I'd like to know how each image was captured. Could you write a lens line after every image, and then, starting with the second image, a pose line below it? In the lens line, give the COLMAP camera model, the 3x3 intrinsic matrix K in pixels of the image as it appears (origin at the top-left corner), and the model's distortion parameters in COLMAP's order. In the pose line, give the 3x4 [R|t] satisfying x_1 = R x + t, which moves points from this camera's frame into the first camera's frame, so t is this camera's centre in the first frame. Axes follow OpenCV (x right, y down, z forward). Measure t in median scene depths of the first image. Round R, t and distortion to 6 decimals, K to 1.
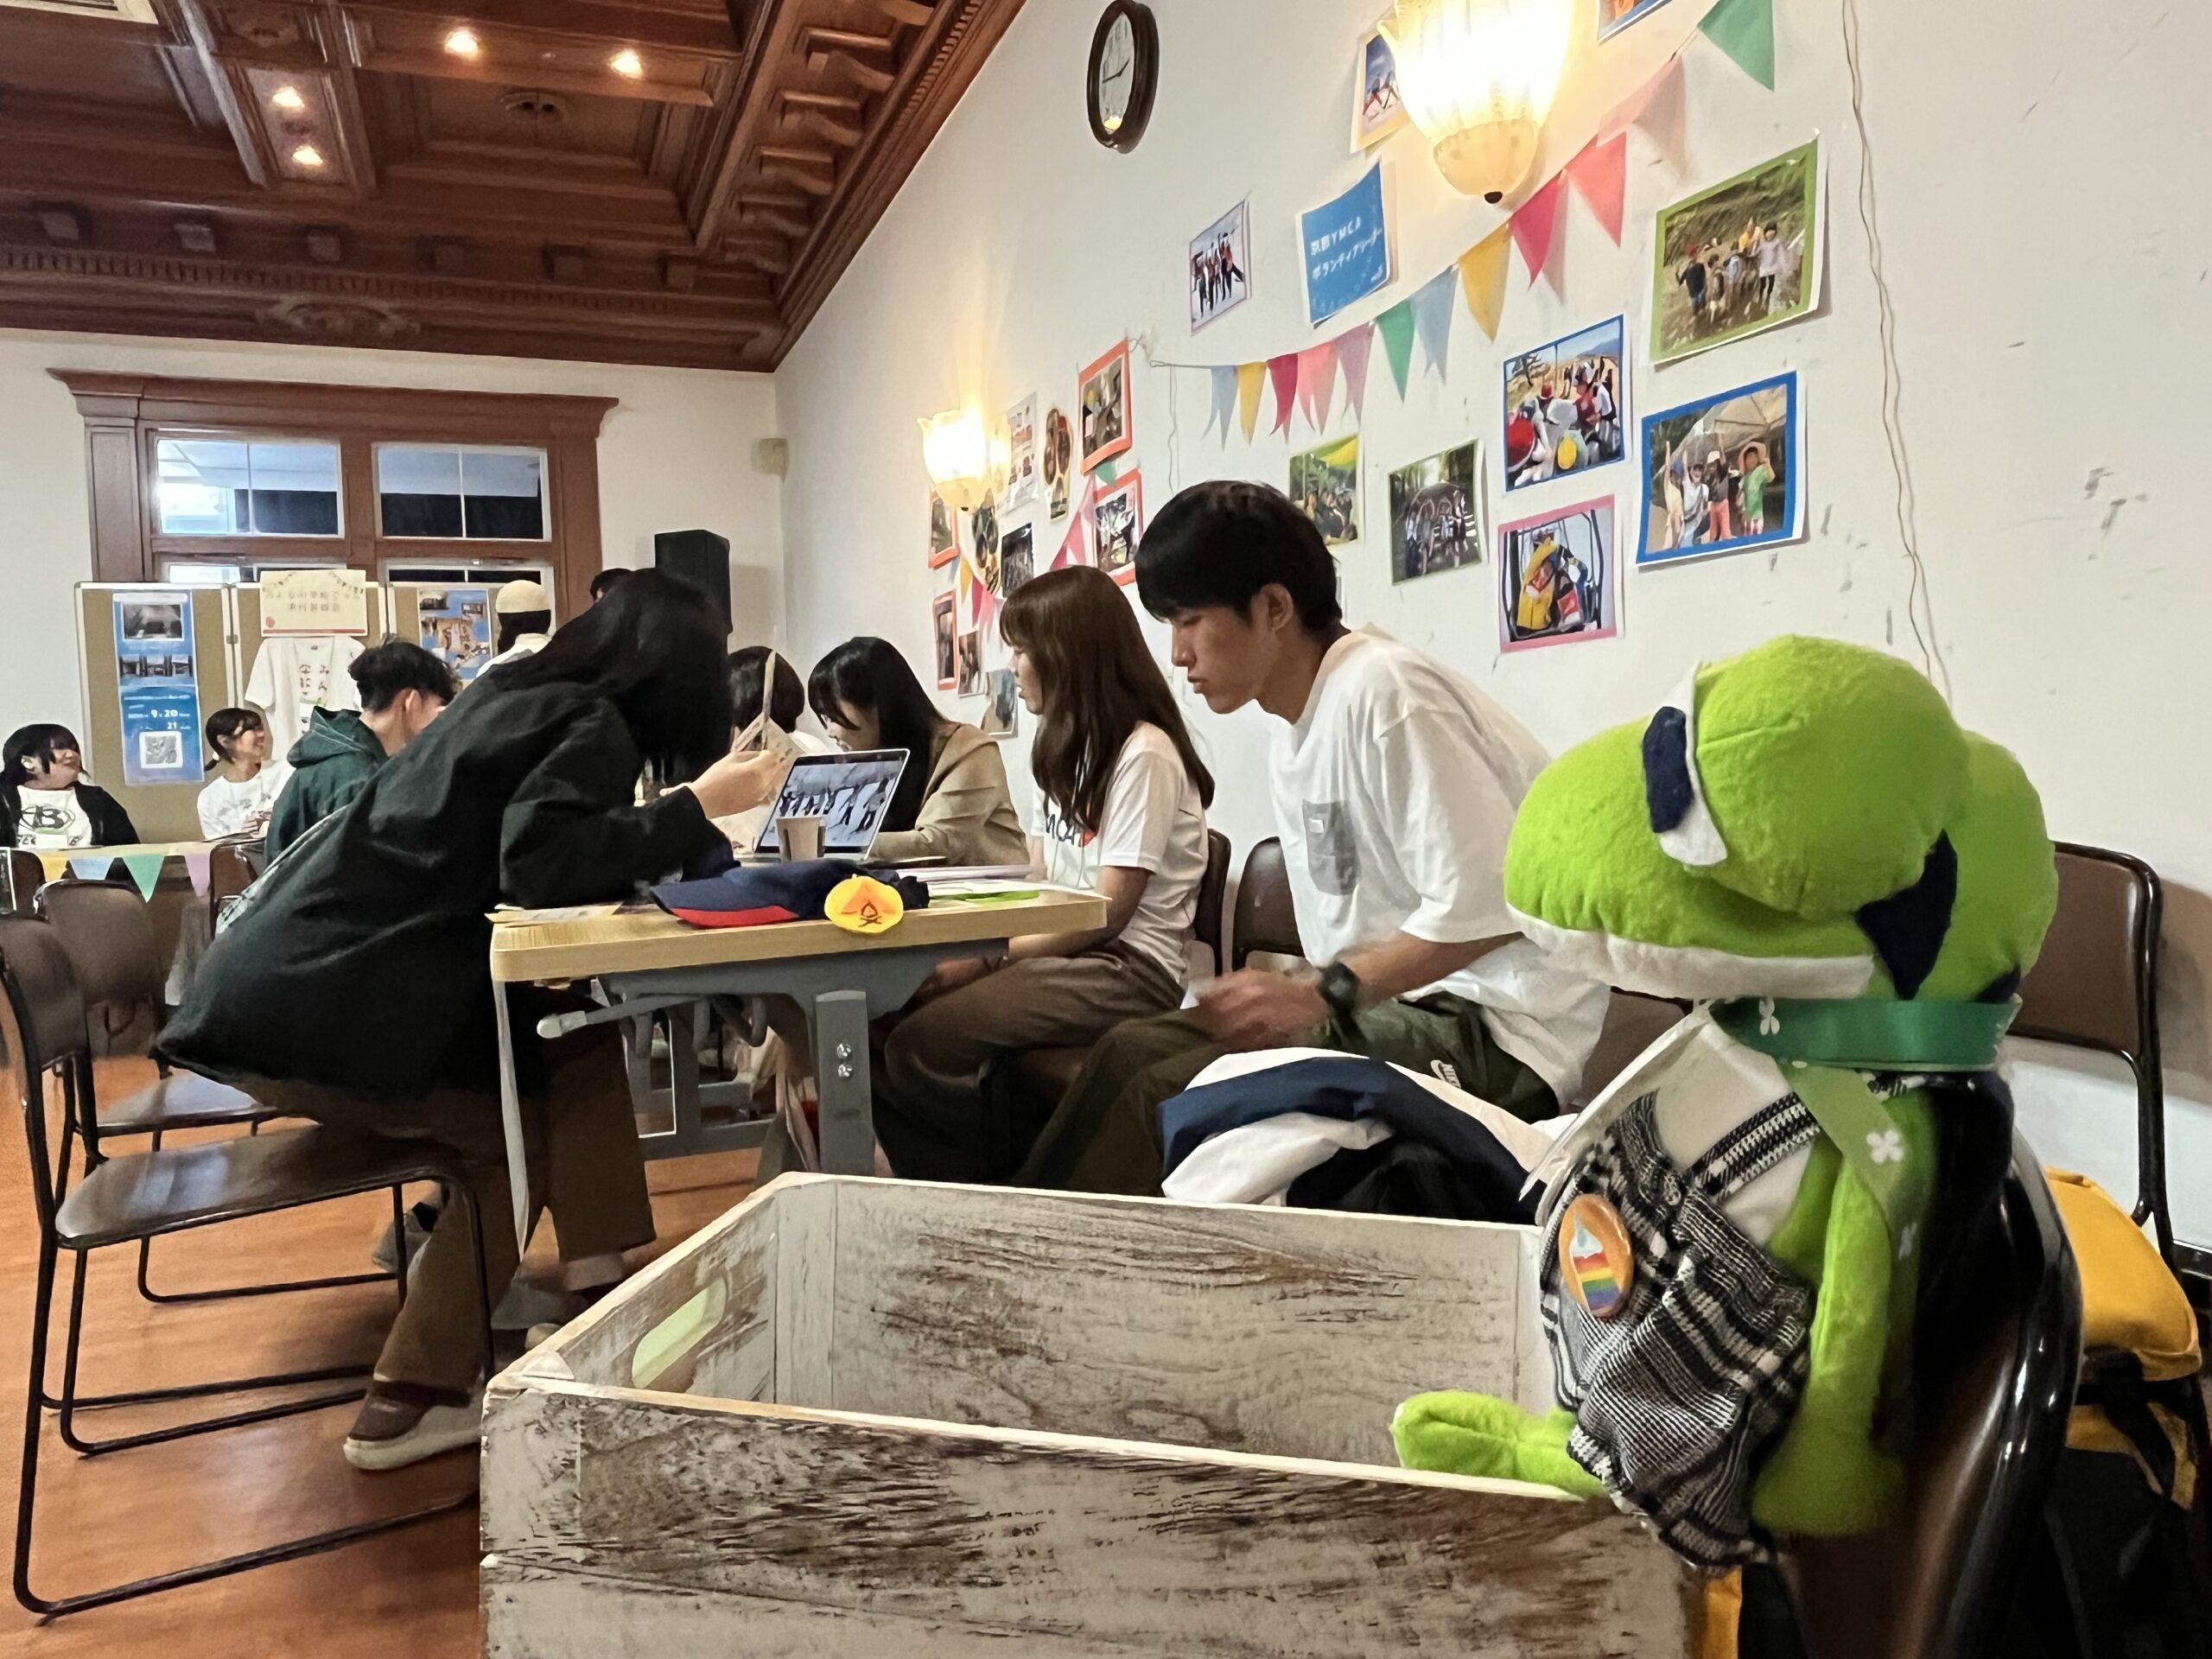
lens RADIAL K [[1526.9, 0, 1110.2], [0, 1526.9, 846.7], [0, 0, 1]] dist [-0.063399, 0.000128]
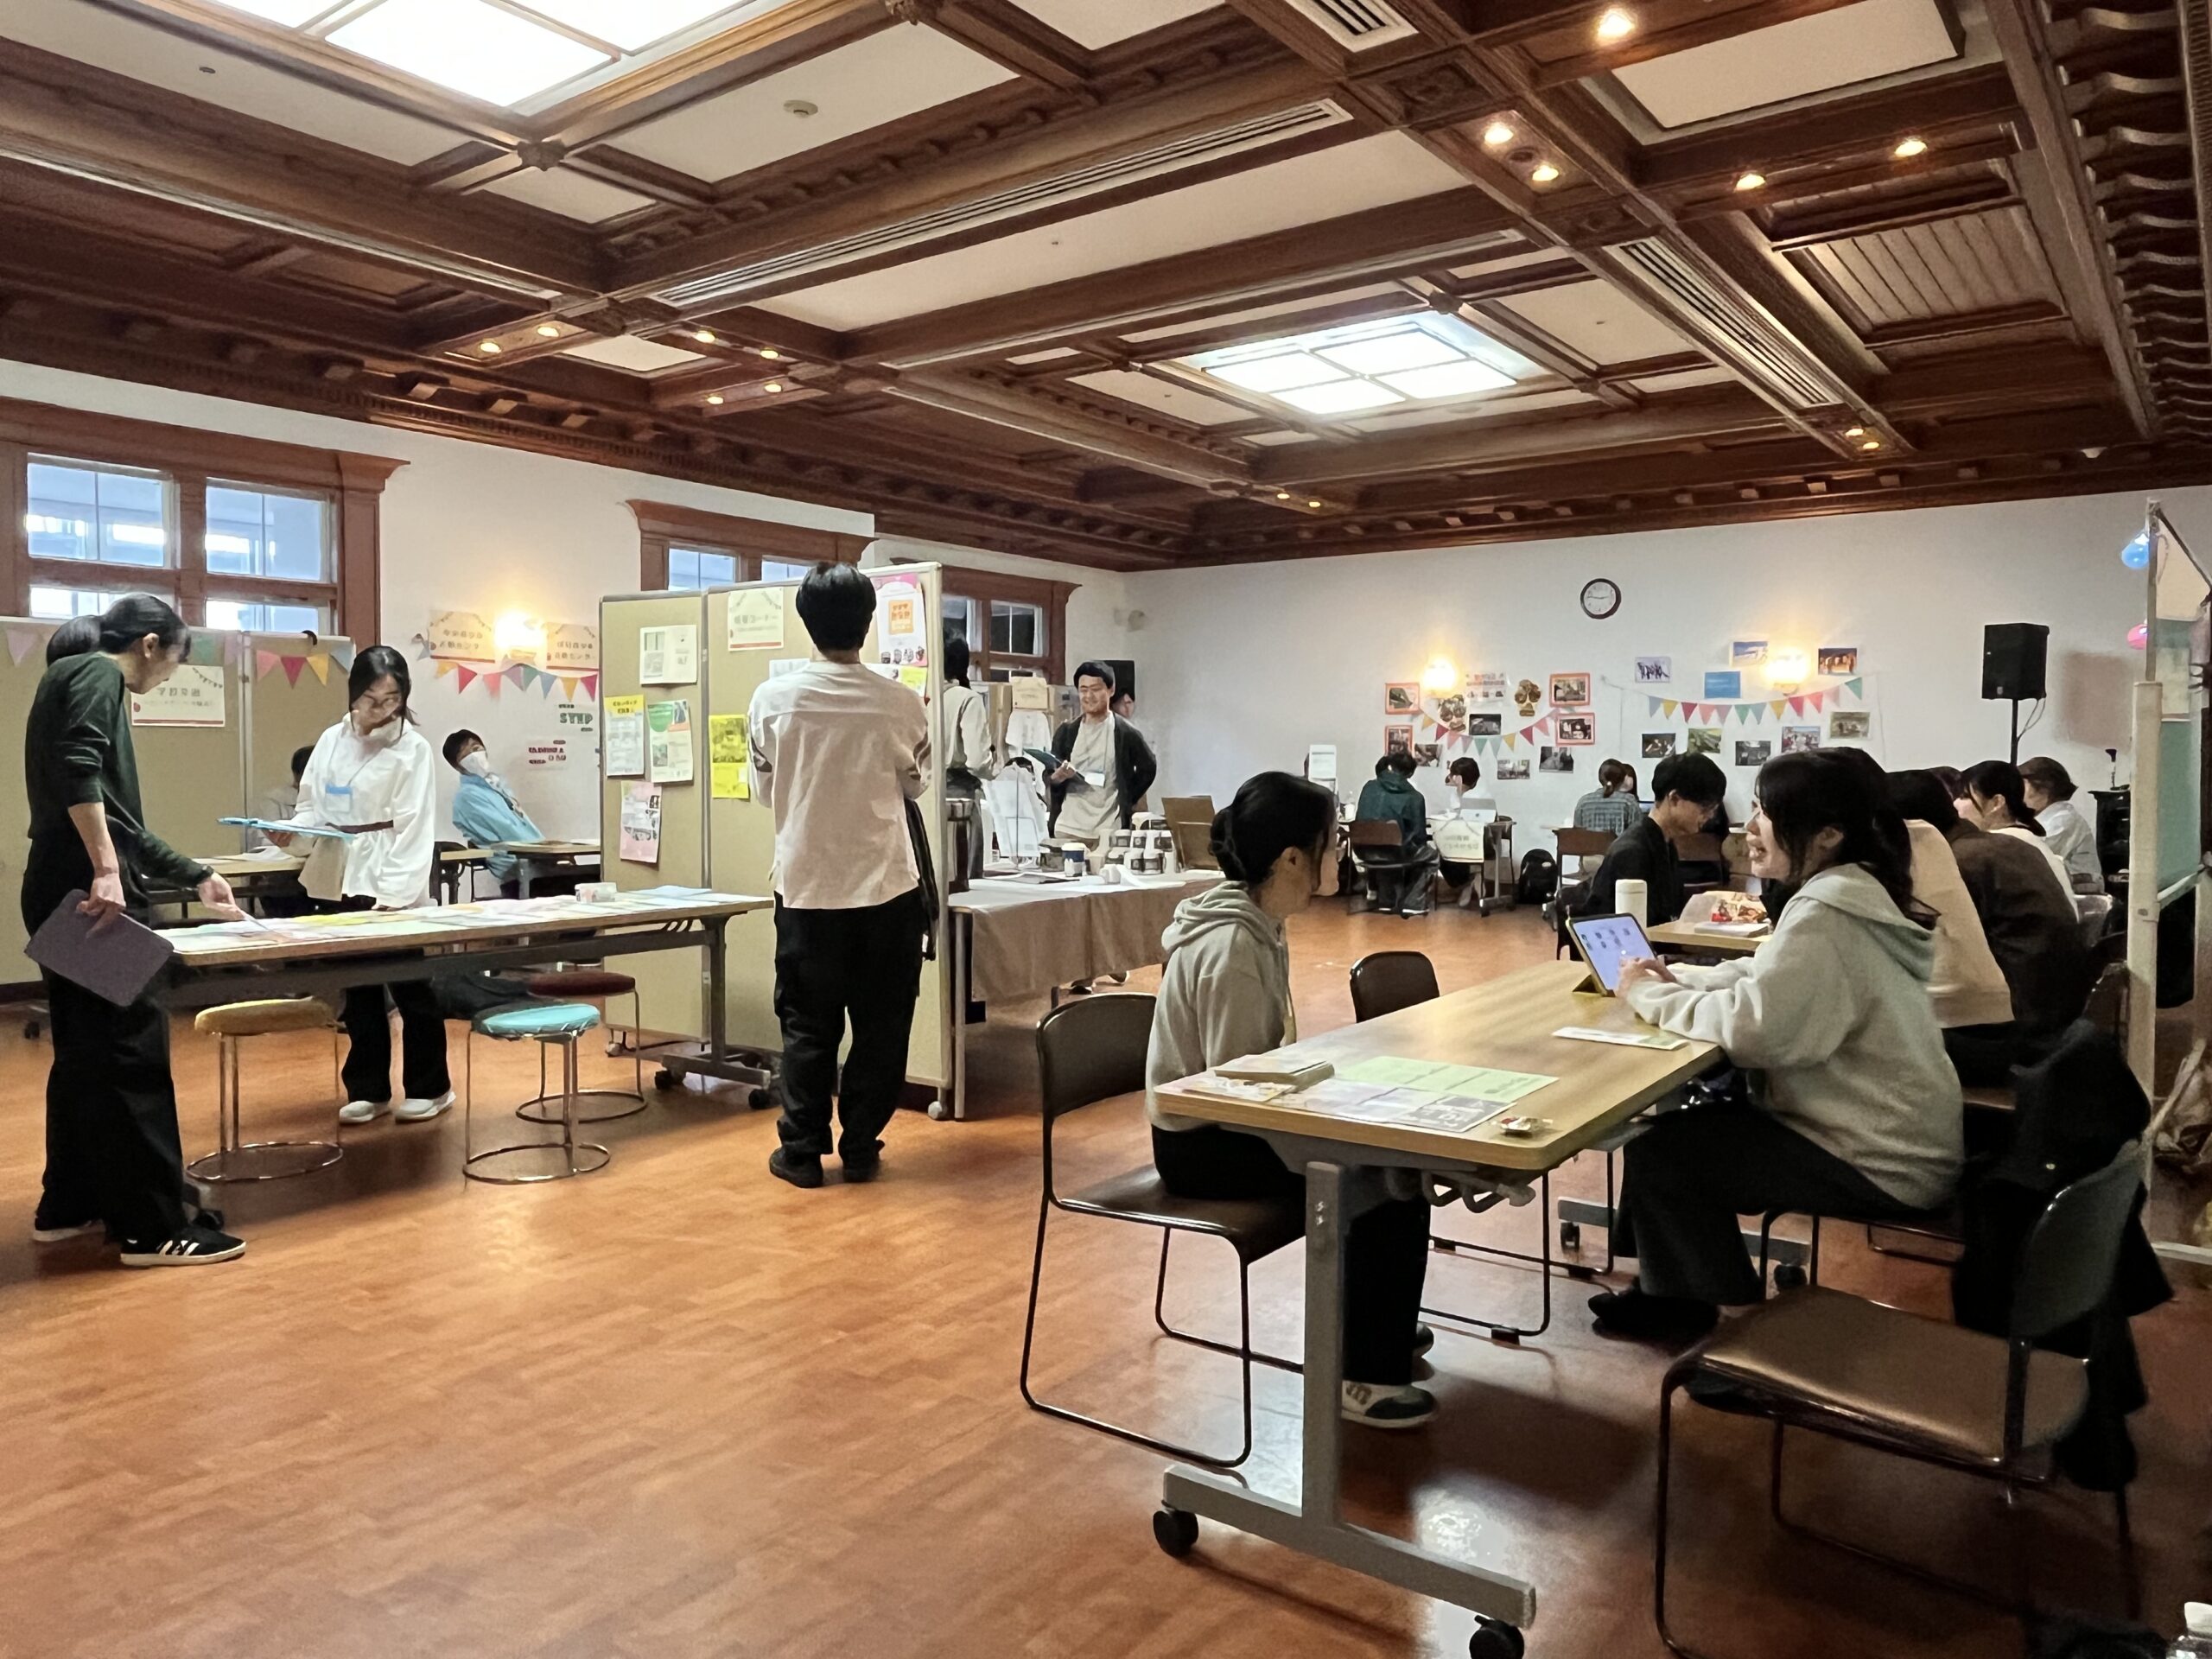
lens RADIAL K [[1526.9, 0, 1100.5], [0, 1526.9, 815.7], [0, 0, 1]] dist [-0.063399, 0.000128]
pose [[0.848165, 0.022365, 0.529259, -3.550965], [-0.010634, 0.999626, -0.025201, 0.097457], [-0.529625, 0.015747, 0.848086, -1.670046]]
